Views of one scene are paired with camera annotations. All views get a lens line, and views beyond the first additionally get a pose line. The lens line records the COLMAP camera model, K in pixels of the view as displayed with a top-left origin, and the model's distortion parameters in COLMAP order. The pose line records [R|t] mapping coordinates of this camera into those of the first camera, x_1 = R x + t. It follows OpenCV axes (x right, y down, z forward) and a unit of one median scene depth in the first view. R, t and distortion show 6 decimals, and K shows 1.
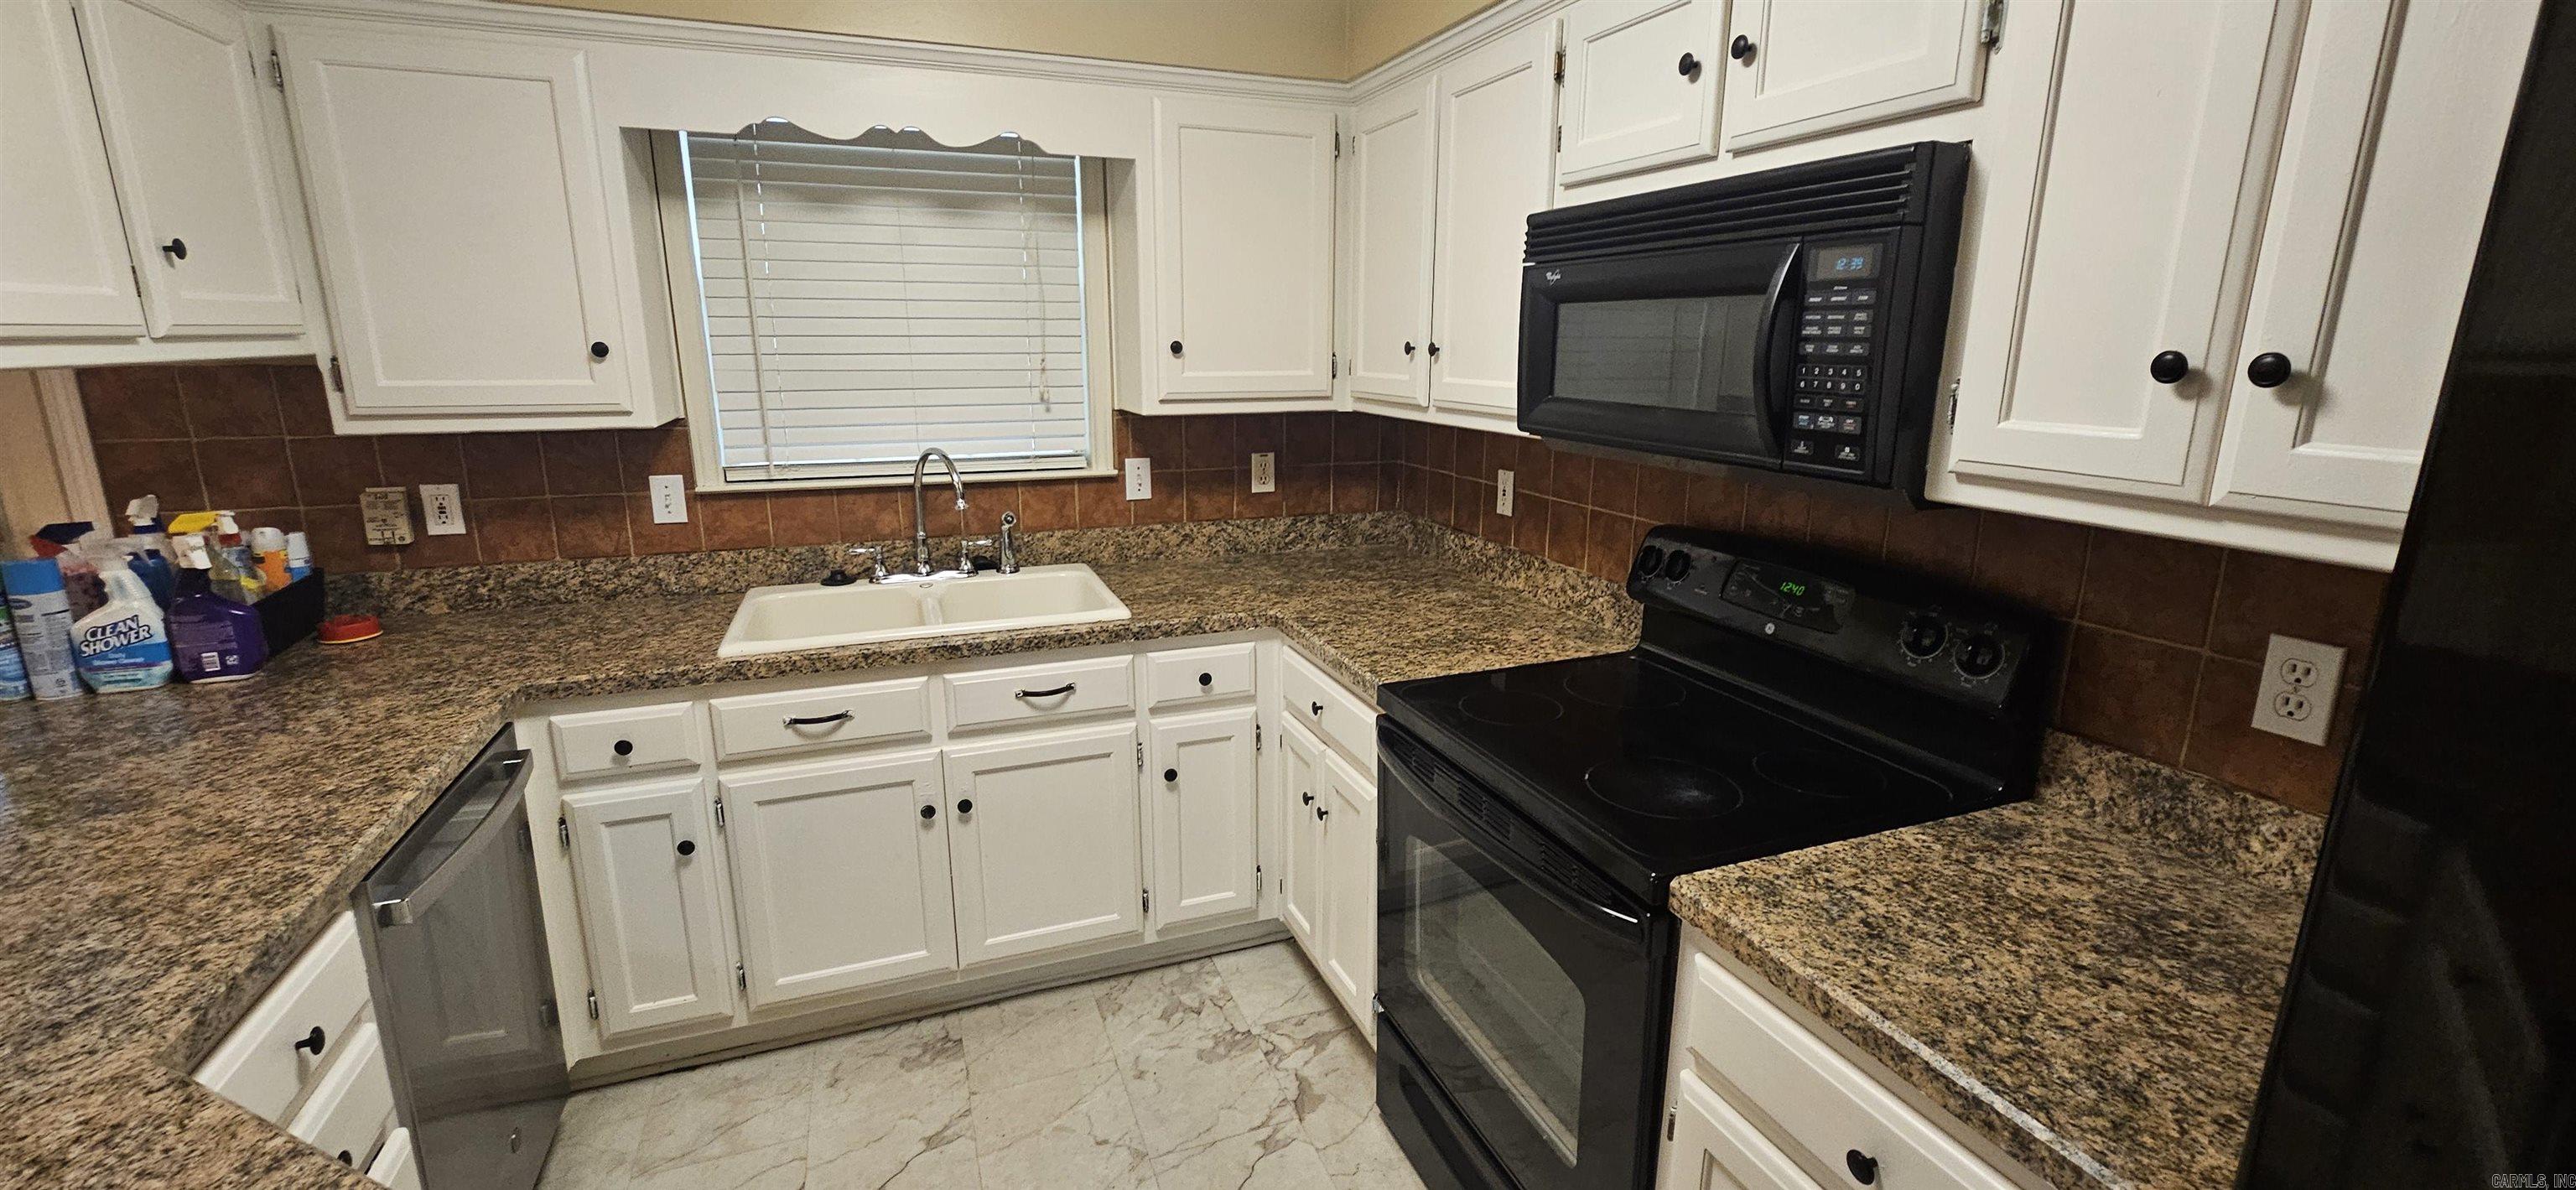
lens RADIAL K [[1057.0, 0, 1295.7], [0, 1057.0, 588.5], [0, 0, 1]] dist [-0.003386, 0.000562]
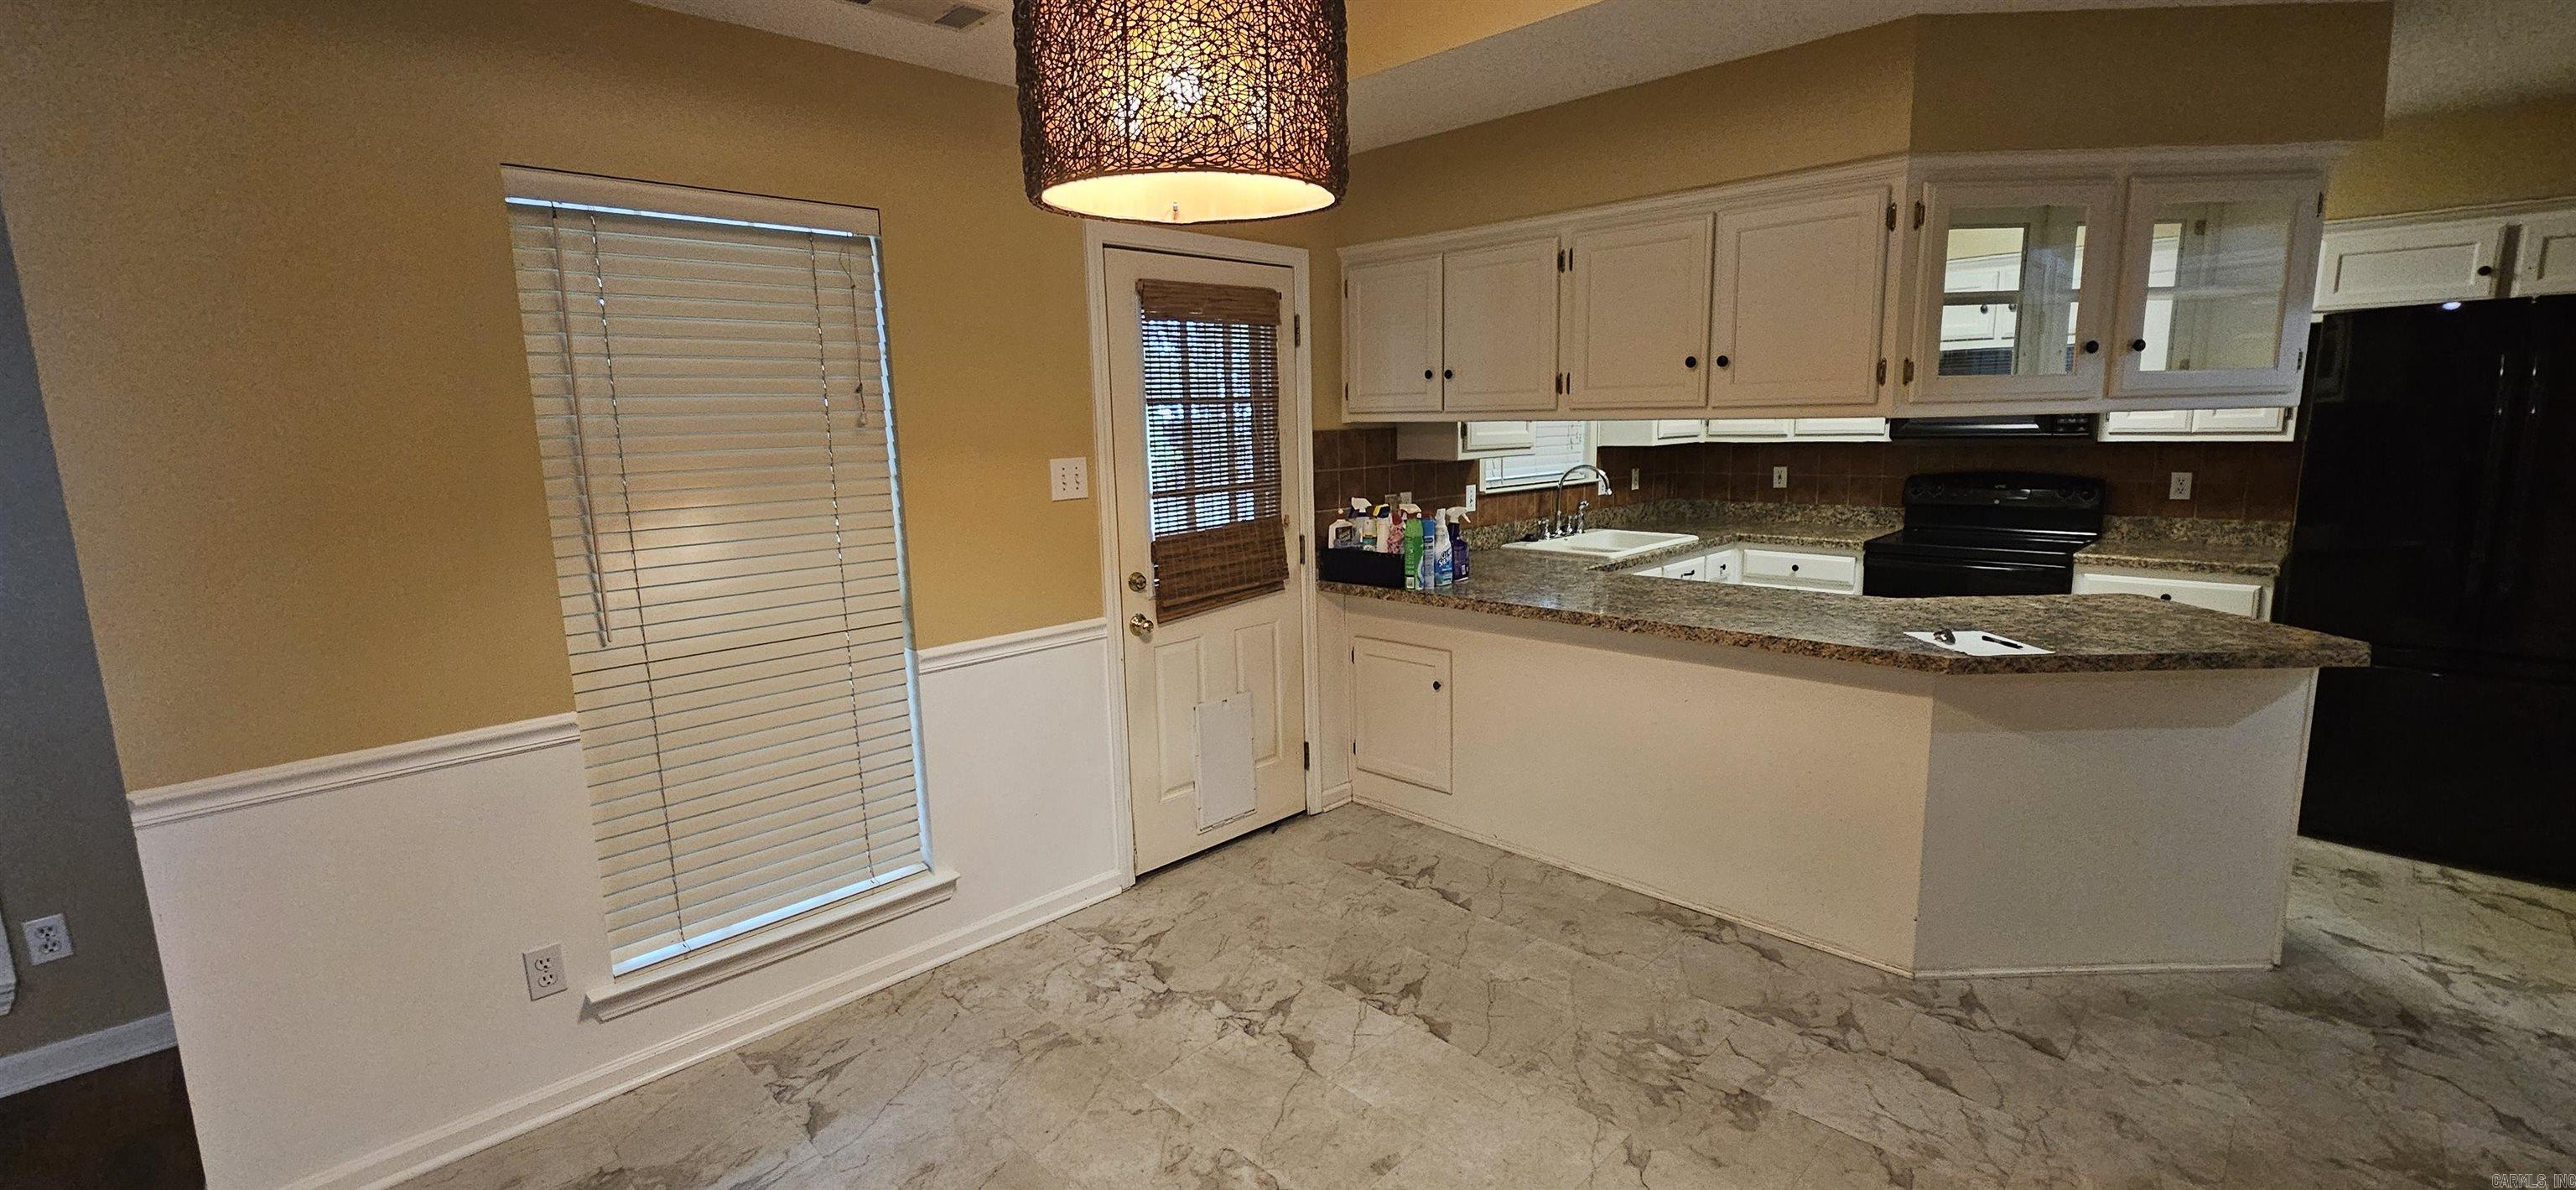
lens RADIAL K [[1057.0, 0, 1295.7], [0, 1057.0, 588.5], [0, 0, 1]] dist [-0.003386, 0.000562]
pose [[0.915078, -0.089233, 0.393280, -1.930798], [0.119829, 0.991331, -0.053890, 0.159608], [-0.385062, 0.096440, 0.917838, -0.669256]]
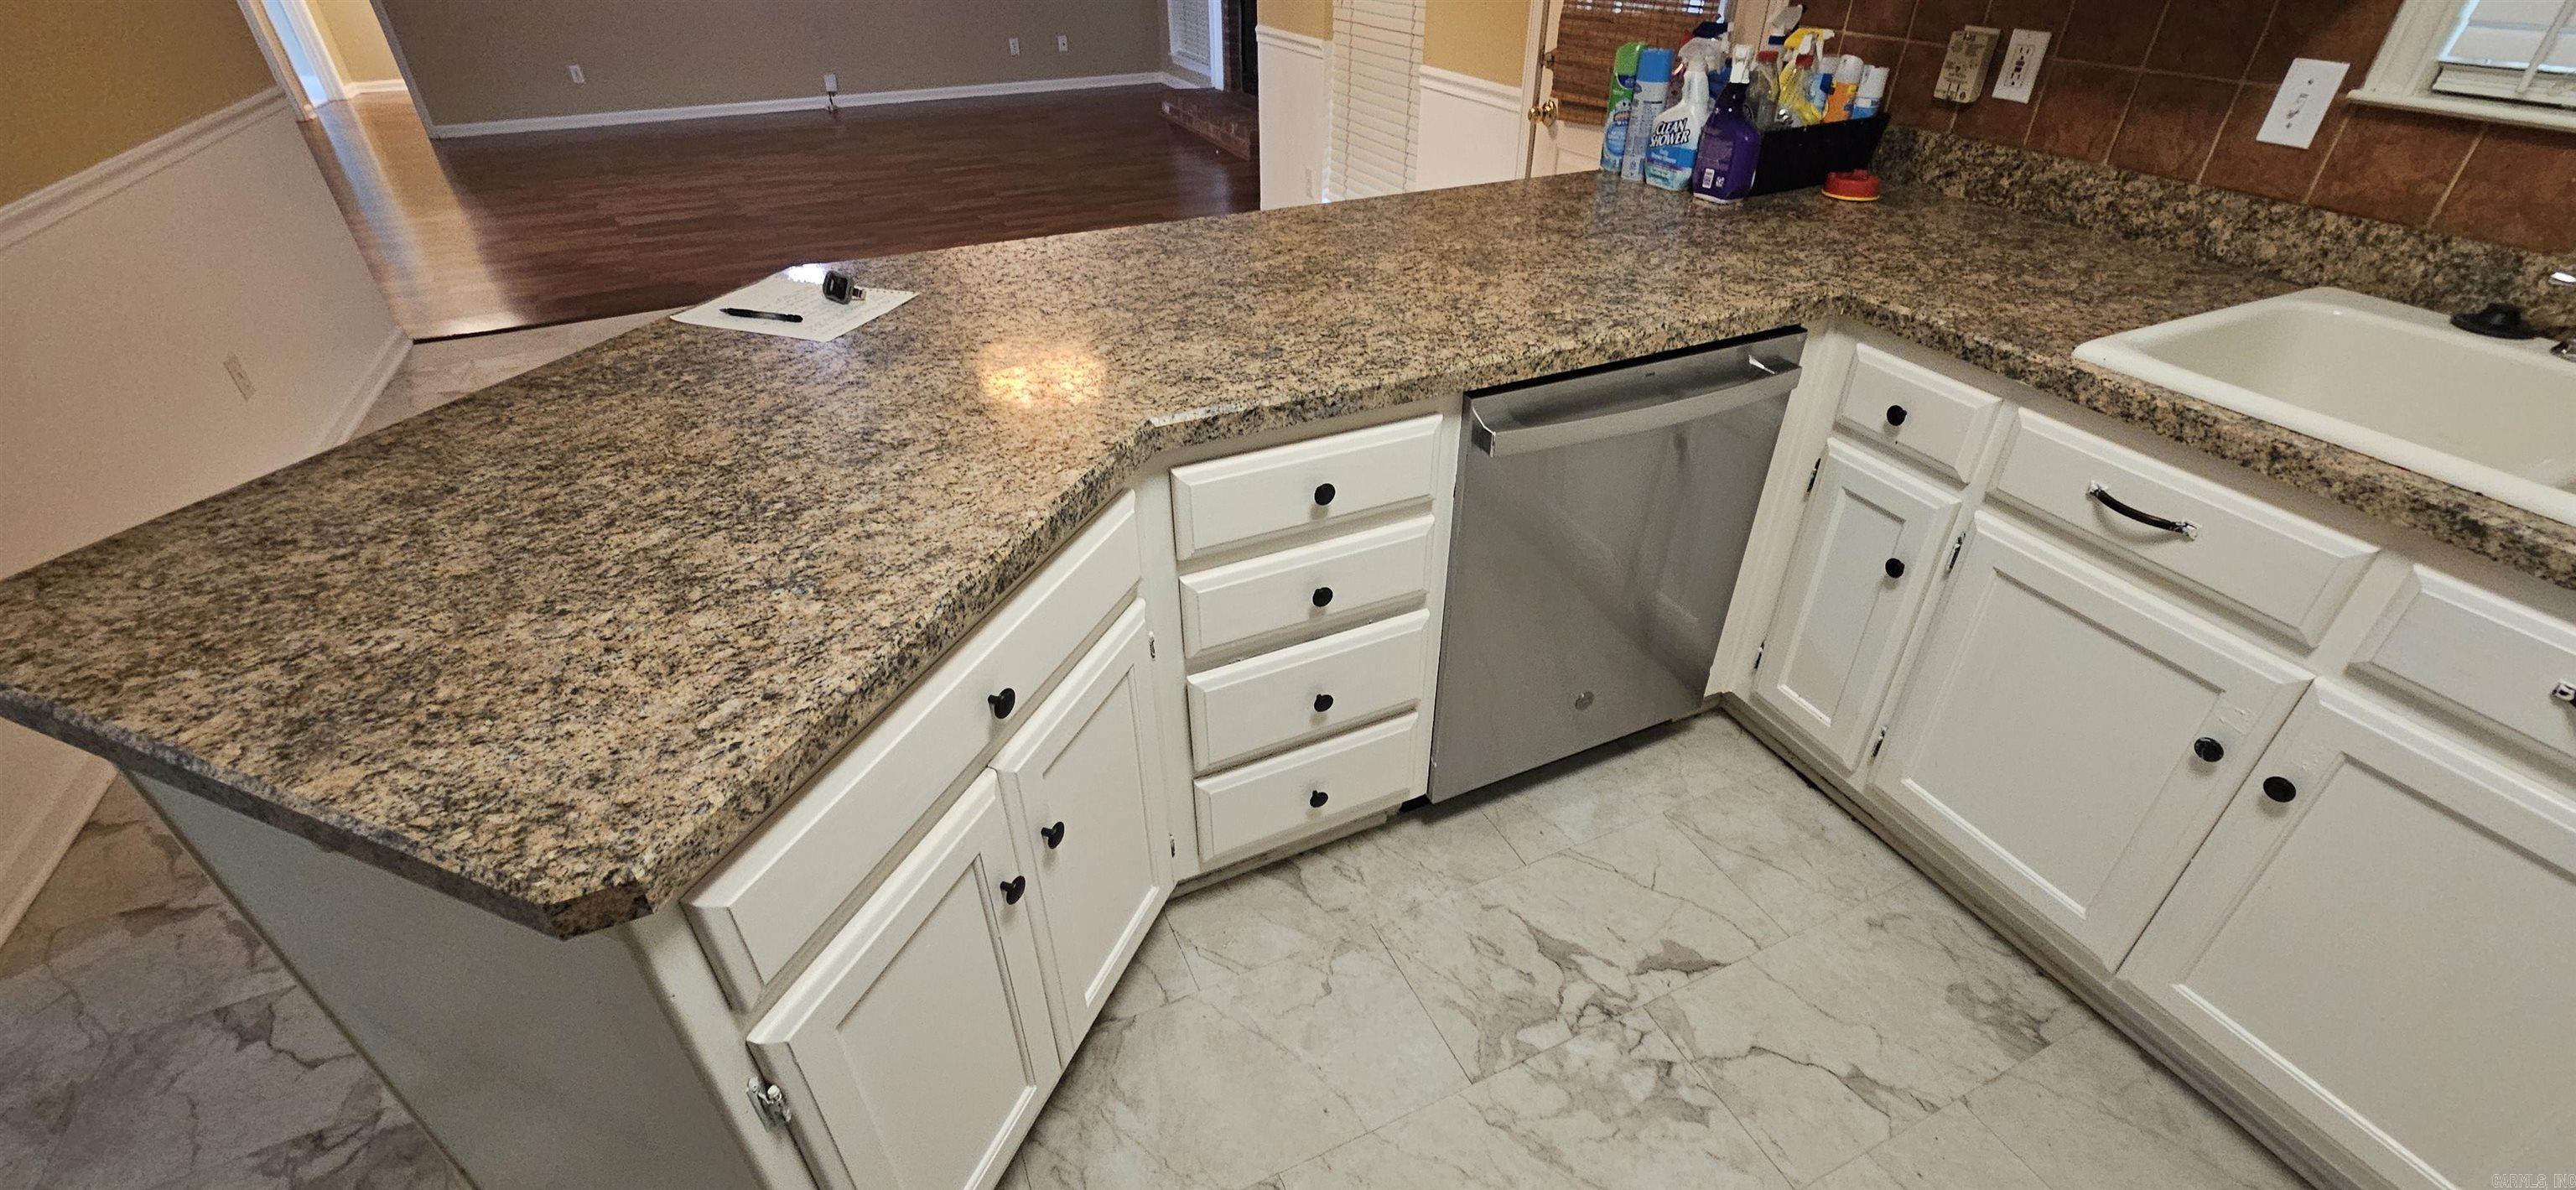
lens RADIAL K [[1057.0, 0, 1295.7], [0, 1057.0, 588.5], [0, 0, 1]] dist [-0.003386, 0.000562]
pose [[0.052036, 0.548586, -0.834473, 0.057897], [-0.224351, 0.820668, 0.525520, -0.052179], [0.973118, 0.159869, 0.165780, 0.439733]]
